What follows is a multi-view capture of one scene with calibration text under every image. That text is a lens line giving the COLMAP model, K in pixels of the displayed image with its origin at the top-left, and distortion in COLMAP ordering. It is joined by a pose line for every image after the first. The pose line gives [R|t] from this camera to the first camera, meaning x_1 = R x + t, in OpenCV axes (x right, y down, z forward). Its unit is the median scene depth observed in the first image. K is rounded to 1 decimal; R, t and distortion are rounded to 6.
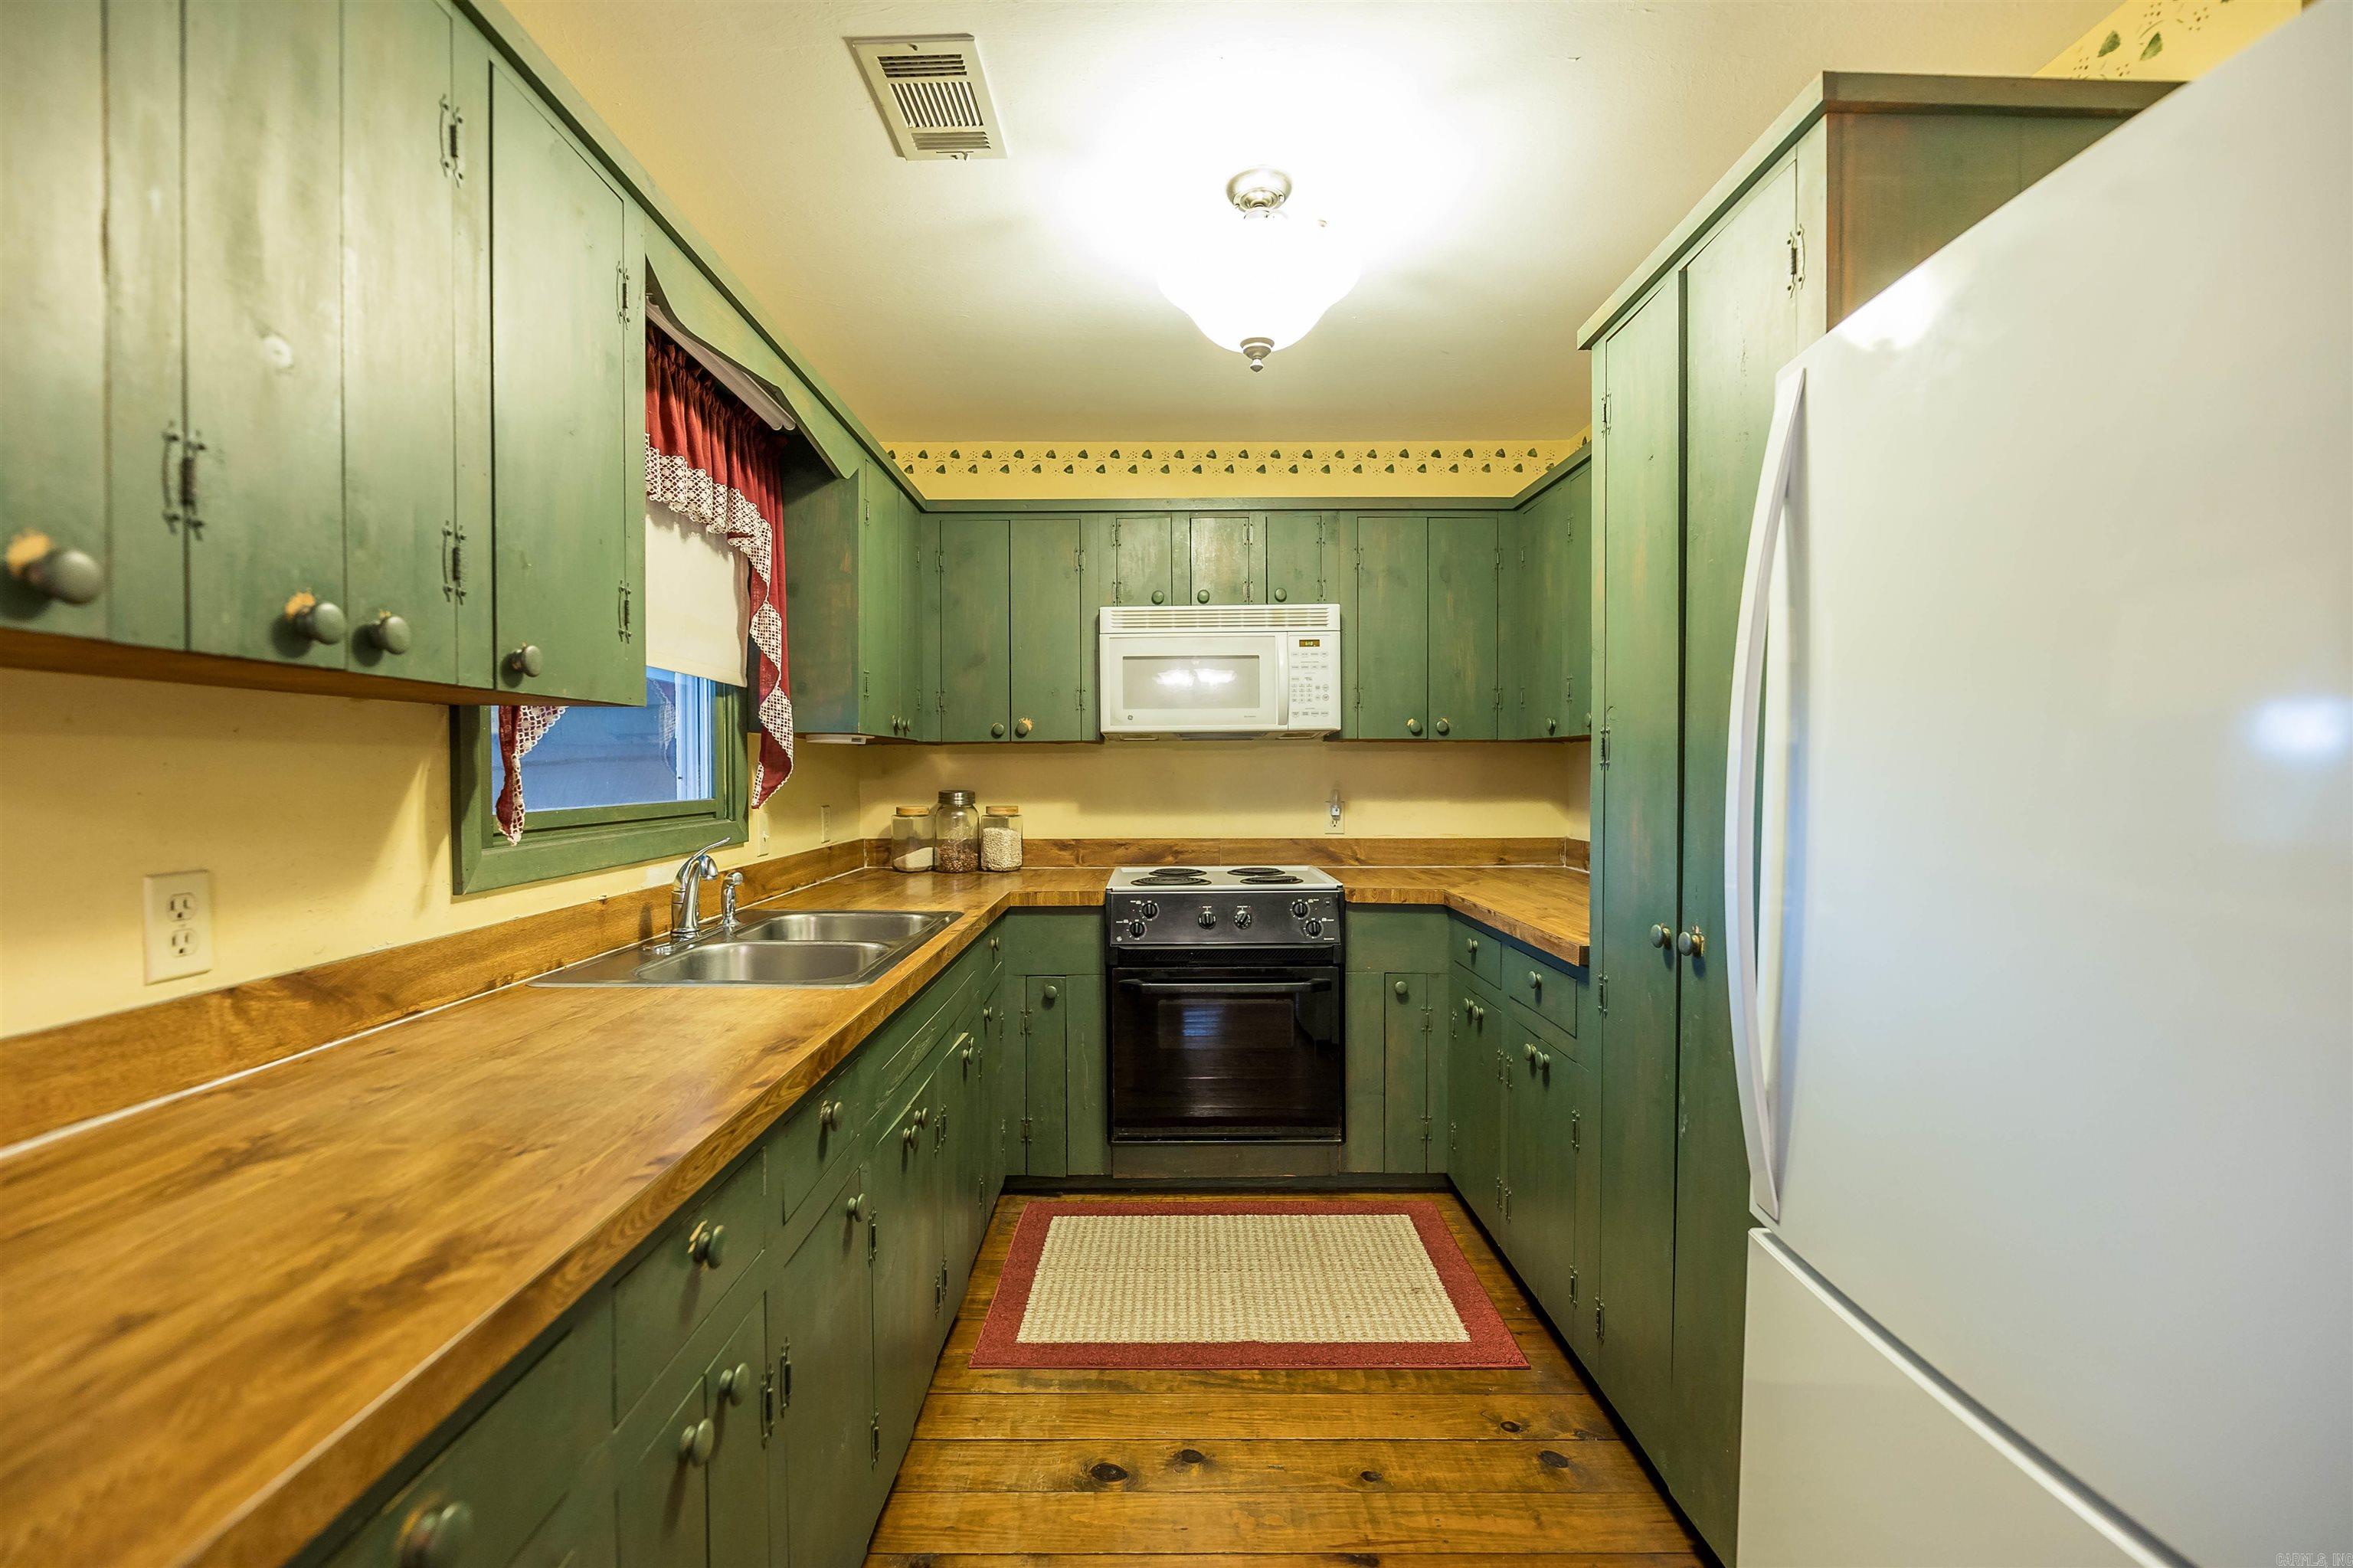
lens RADIAL K [[967.6, 0, 1169.0], [0, 967.6, 799.7], [0, 0, 1]] dist [-0.003274, -0.000535]
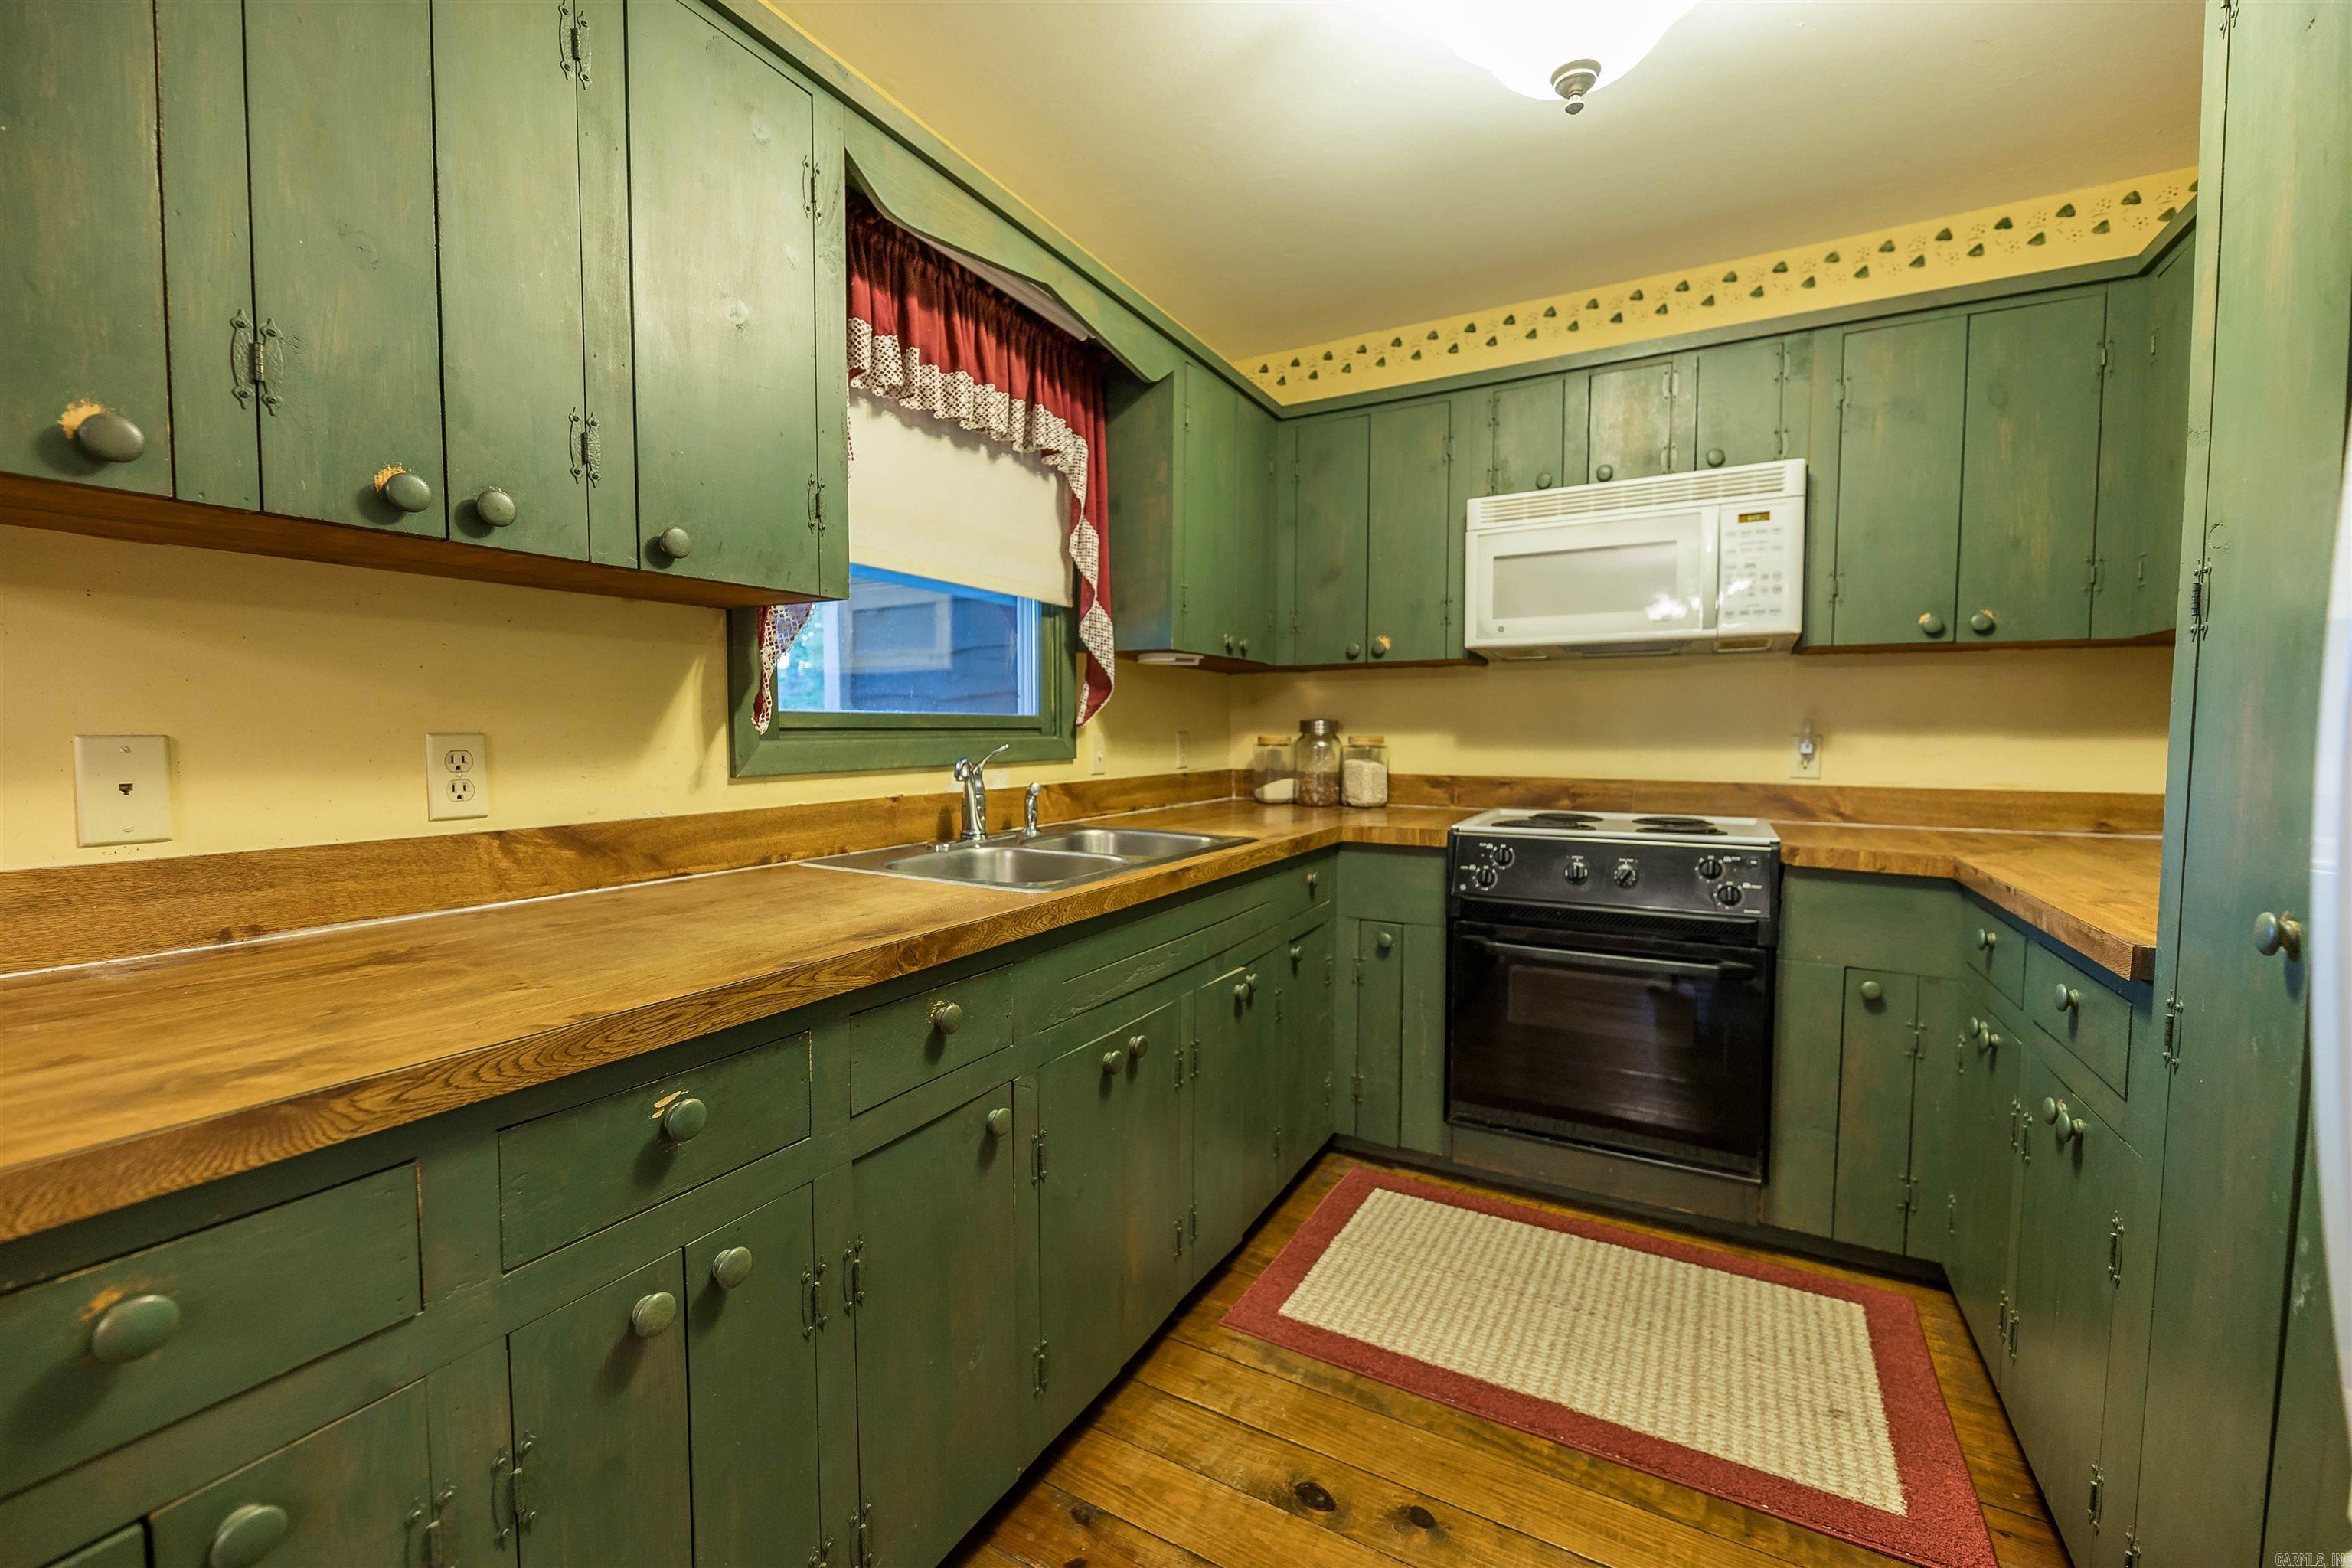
lens RADIAL K [[954.4, 0, 1169.1], [0, 954.4, 792.3], [0, 0, 1]] dist [0.000154, -0.004287]
pose [[0.867992, 0.036660, -0.495223, 0.157193], [-0.018954, 0.998990, 0.040732, 0.035669], [0.496217, -0.025968, 0.867810, 0.165673]]
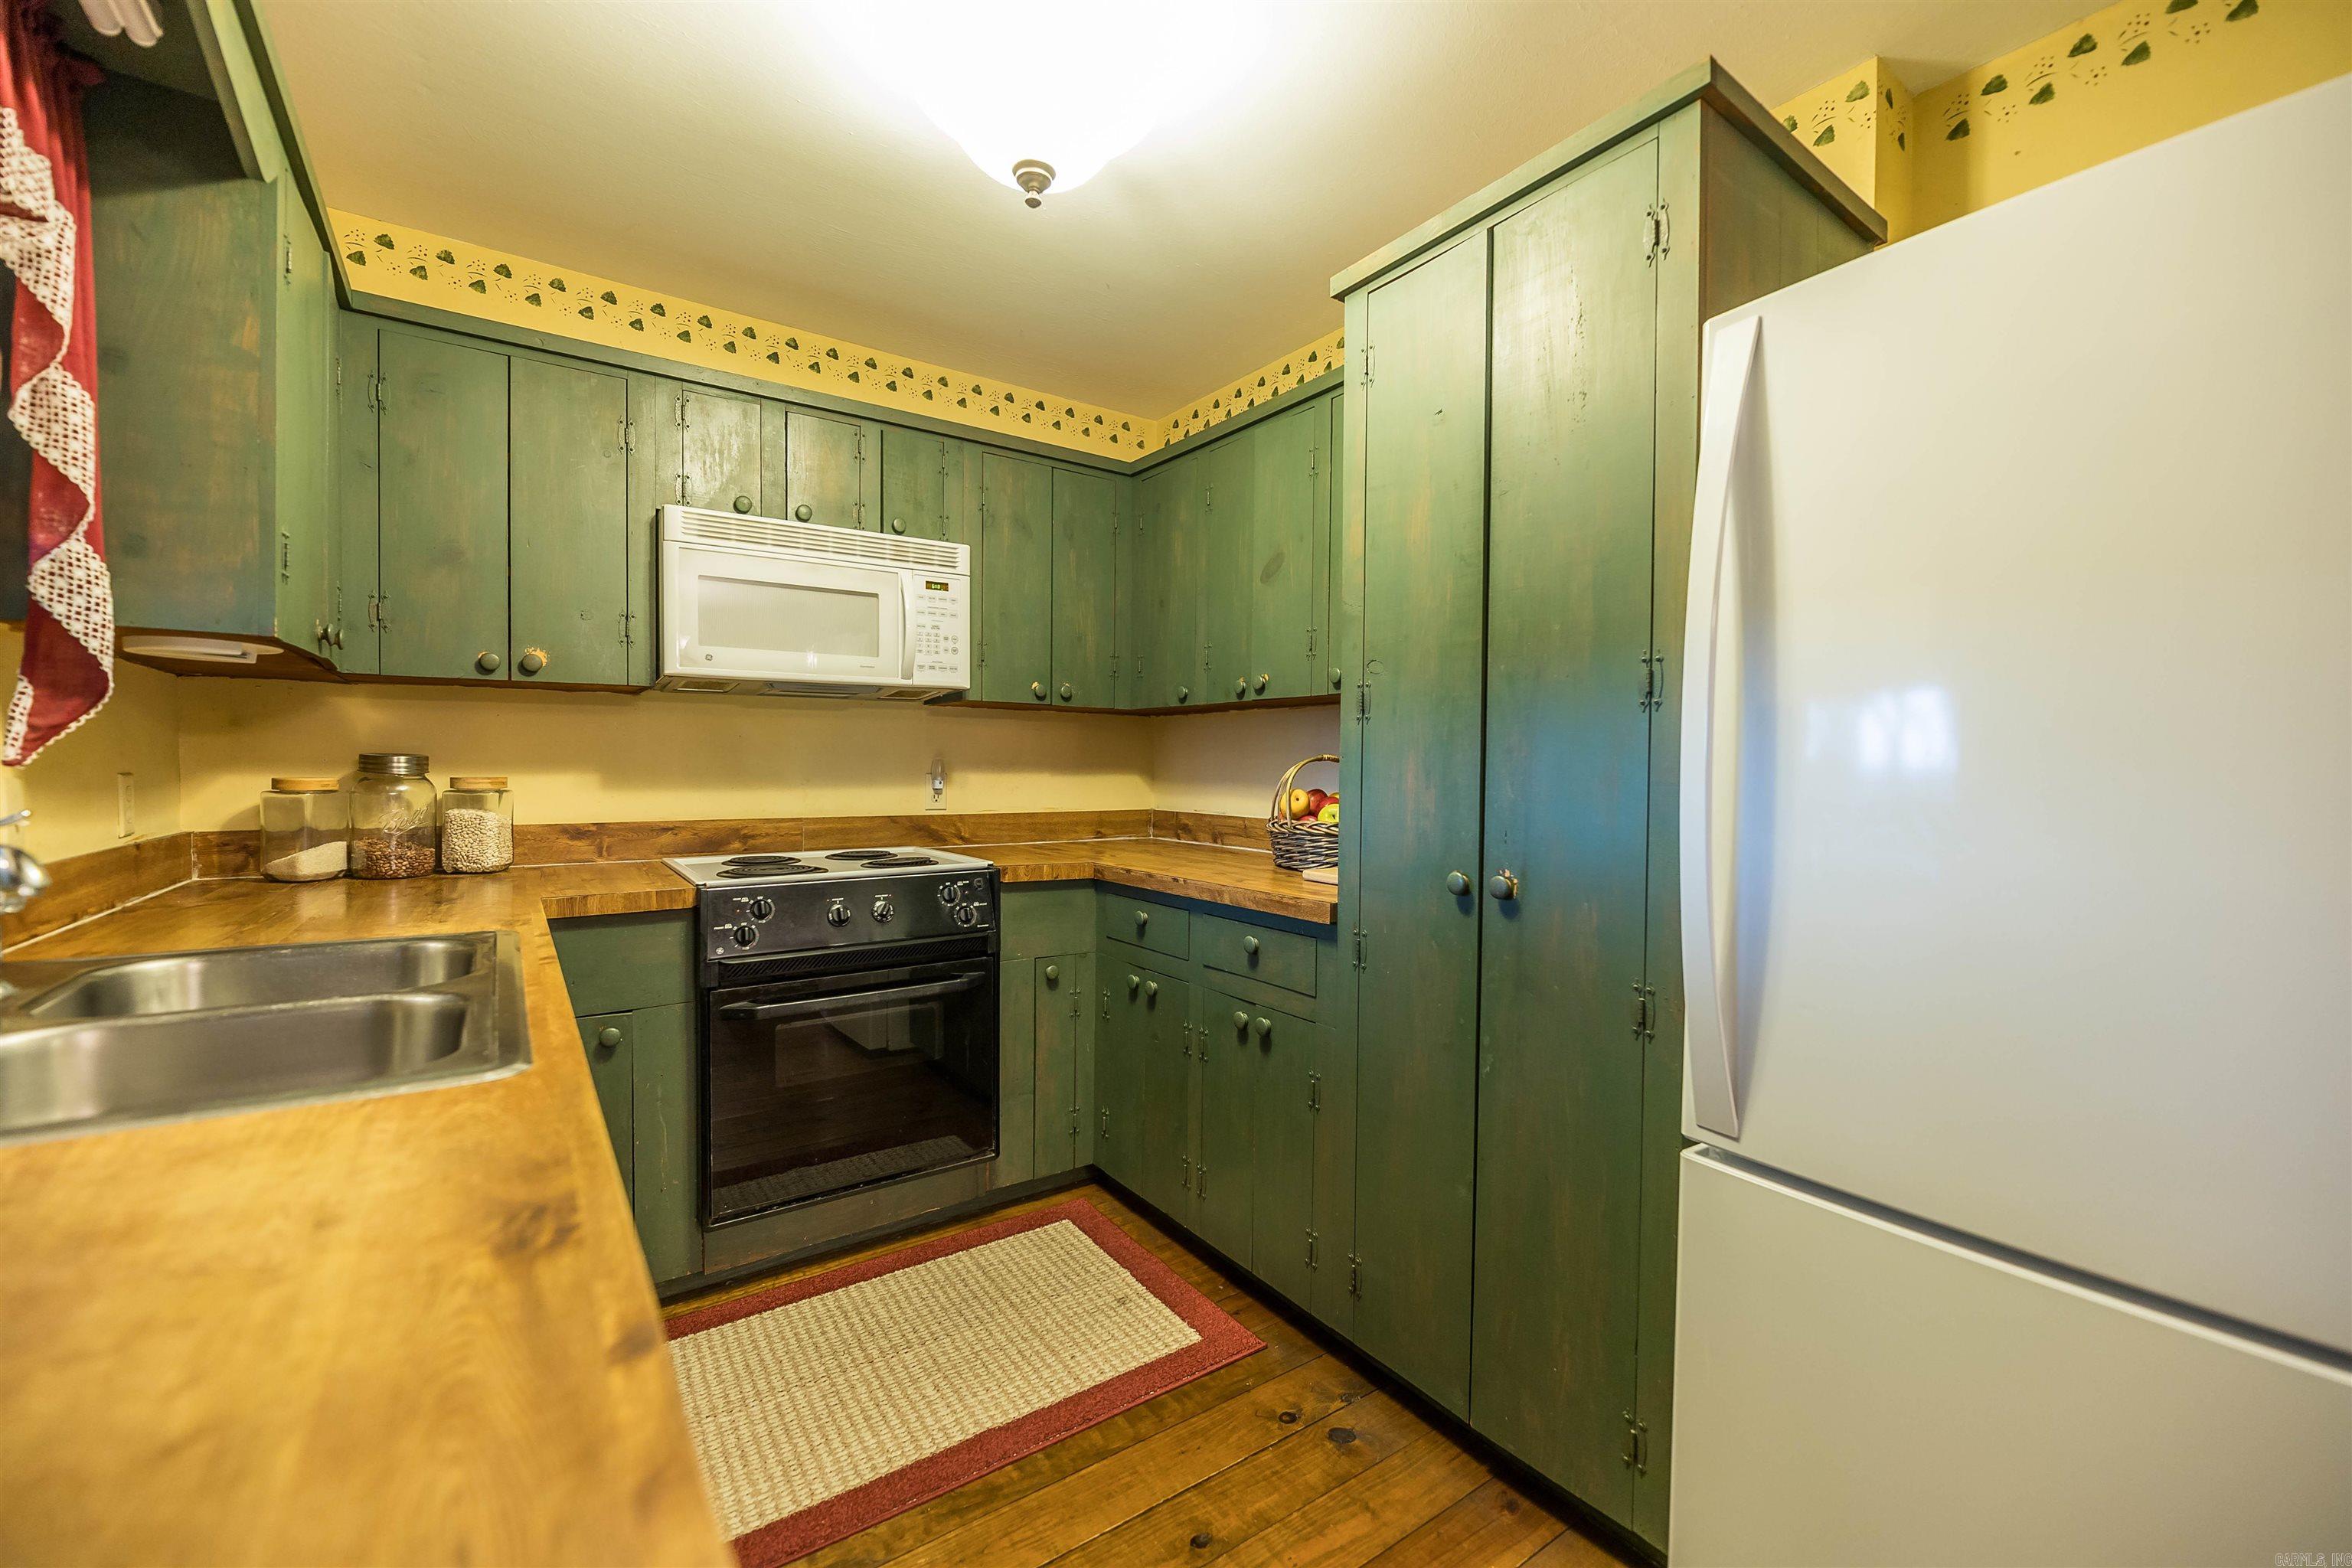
lens RADIAL K [[942.8, 0, 1171.7], [0, 942.8, 792.0], [0, 0, 1]] dist [-0.001122, -0.002649]
pose [[0.822441, -0.007857, 0.568796, -0.202502], [0.008099, 0.999965, 0.002103, 0.026850], [-0.568793, 0.002877, 0.822476, 0.238512]]
